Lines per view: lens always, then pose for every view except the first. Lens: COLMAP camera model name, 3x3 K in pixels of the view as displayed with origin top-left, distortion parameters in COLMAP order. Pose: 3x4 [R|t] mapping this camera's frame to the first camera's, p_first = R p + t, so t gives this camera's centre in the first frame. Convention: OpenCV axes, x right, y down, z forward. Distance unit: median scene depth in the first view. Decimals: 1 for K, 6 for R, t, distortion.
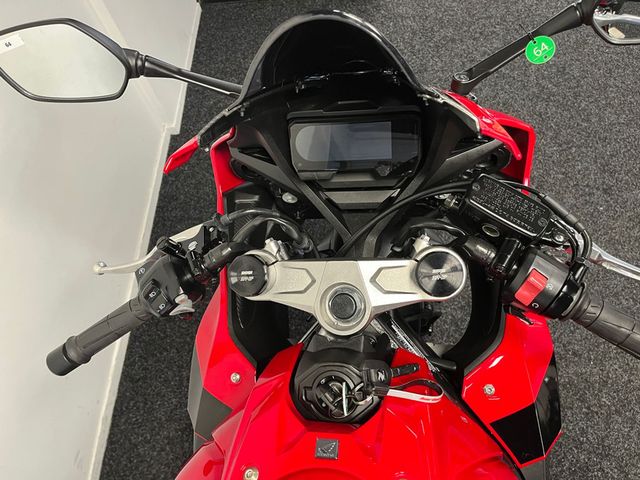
lens RADIAL K [[486.8, 0, 319.6], [0, 486.8, 243.7], [0, 0, 1]] dist [0.091170, -0.123878]
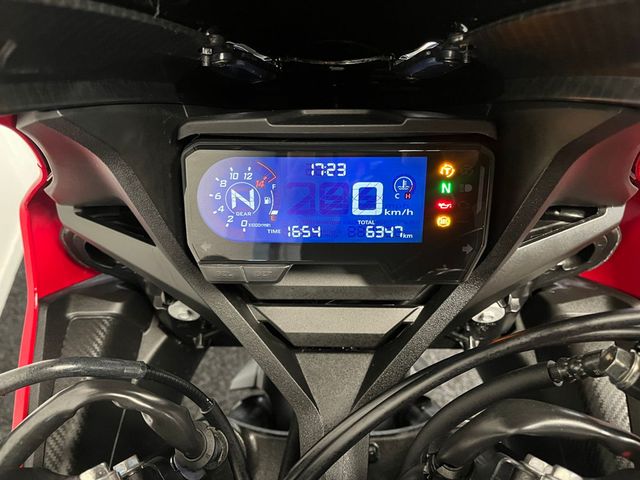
lens RADIAL K [[486.8, 0, 319.6], [0, 486.8, 243.7], [0, 0, 1]] dist [0.091170, -0.123878]
pose [[0.984242, 0.042081, 0.171749, -0.015400], [-0.012591, 0.985484, -0.169303, -0.087978], [-0.176380, 0.164473, 0.970484, 0.537079]]
